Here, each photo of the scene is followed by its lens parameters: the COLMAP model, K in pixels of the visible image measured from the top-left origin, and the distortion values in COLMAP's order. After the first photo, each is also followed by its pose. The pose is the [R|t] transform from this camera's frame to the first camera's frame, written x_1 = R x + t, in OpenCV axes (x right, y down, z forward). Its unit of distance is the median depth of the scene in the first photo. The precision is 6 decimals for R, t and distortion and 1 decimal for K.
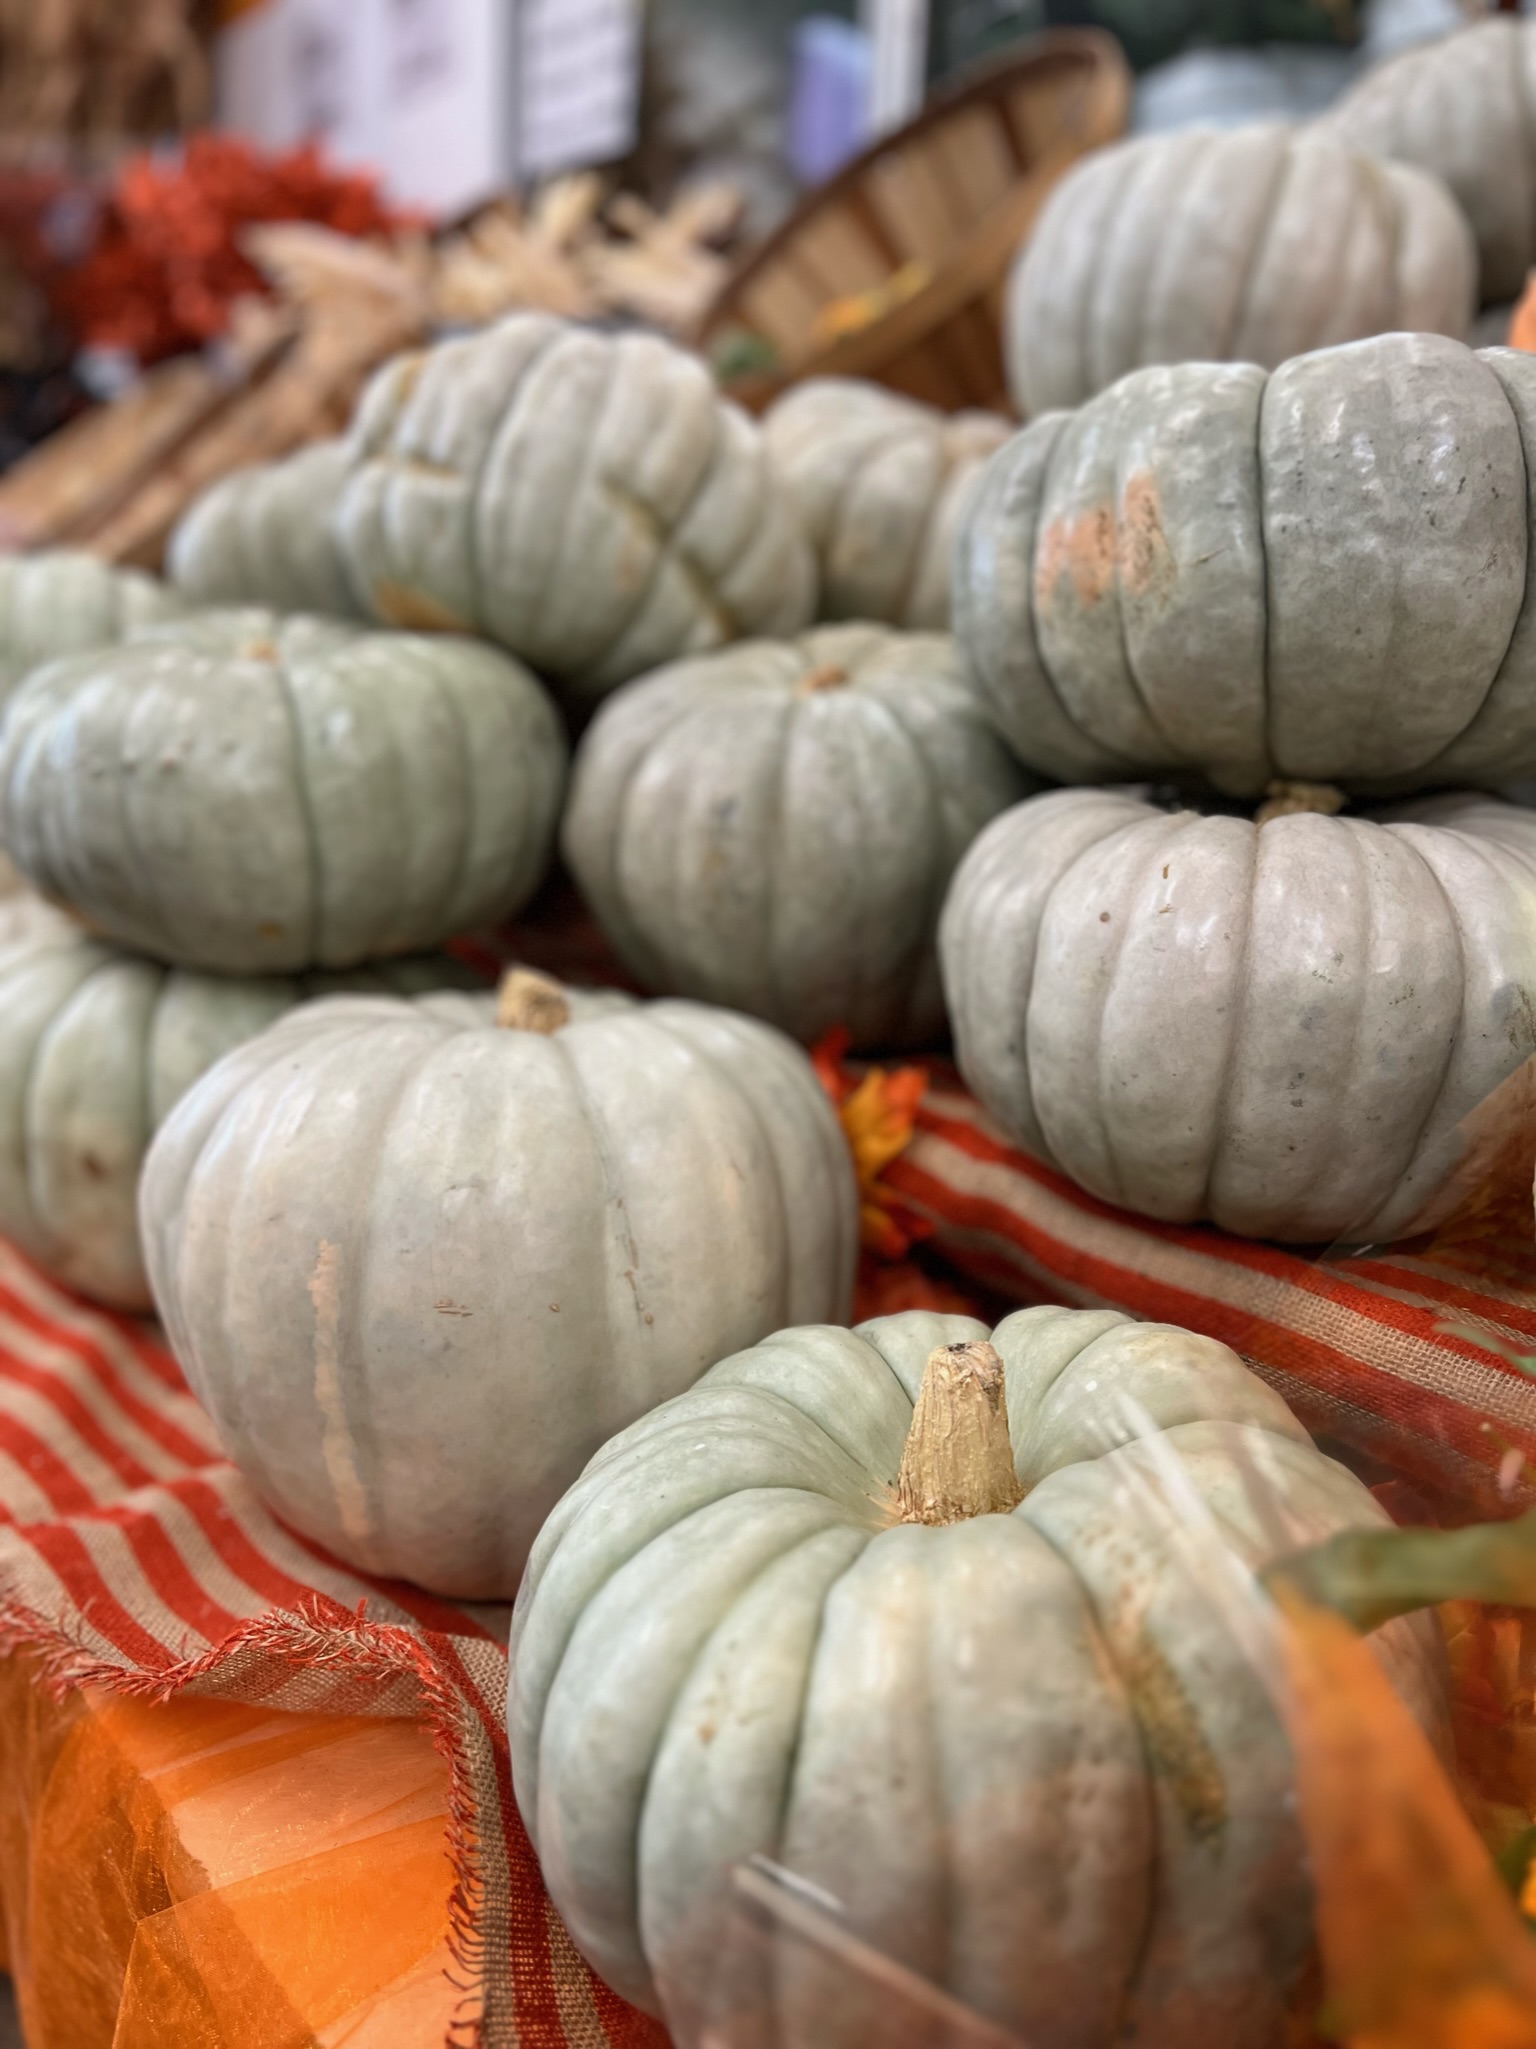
lens RADIAL K [[1542.5, 0, 766.7], [0, 1542.5, 1026.4], [0, 0, 1]] dist [0.003793, -0.010240]
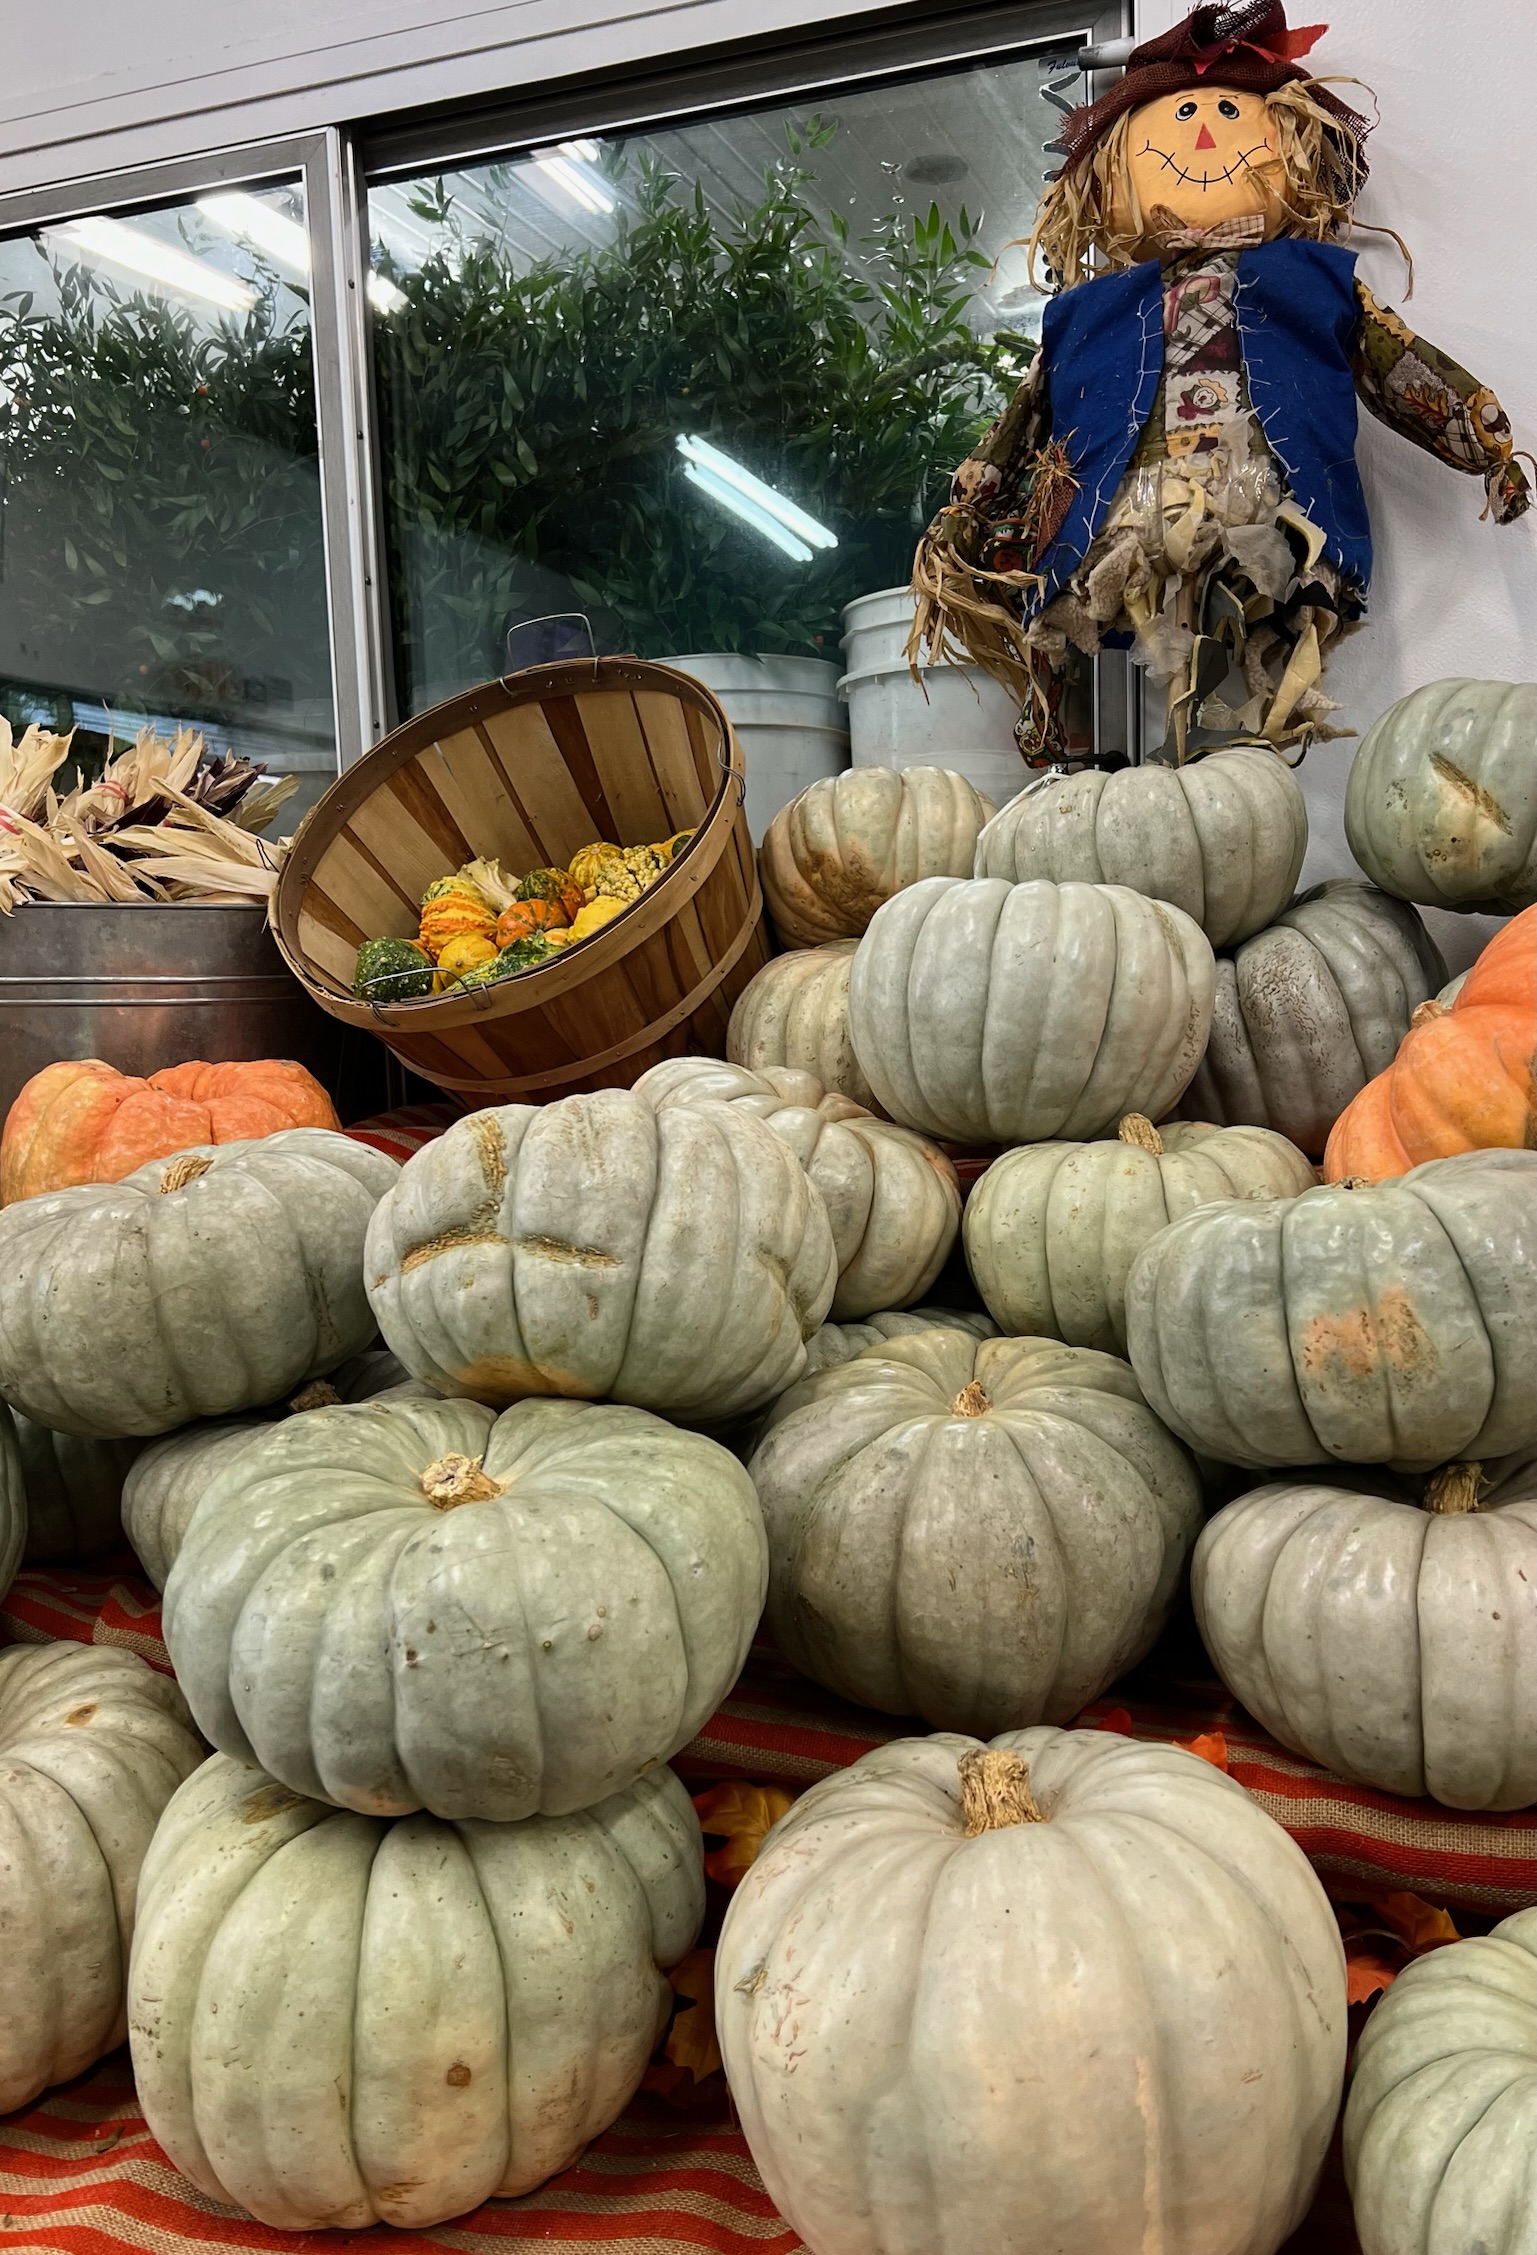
lens RADIAL K [[1815.0, 0, 771.1], [0, 1815.0, 1122.2], [0, 0, 1]] dist [0.000341, -0.011888]
pose [[0.850015, -0.110059, 0.515132, -1.067042], [0.194250, 0.974500, -0.112326, -0.420616], [-0.489633, 0.195543, 0.849719, -0.166533]]
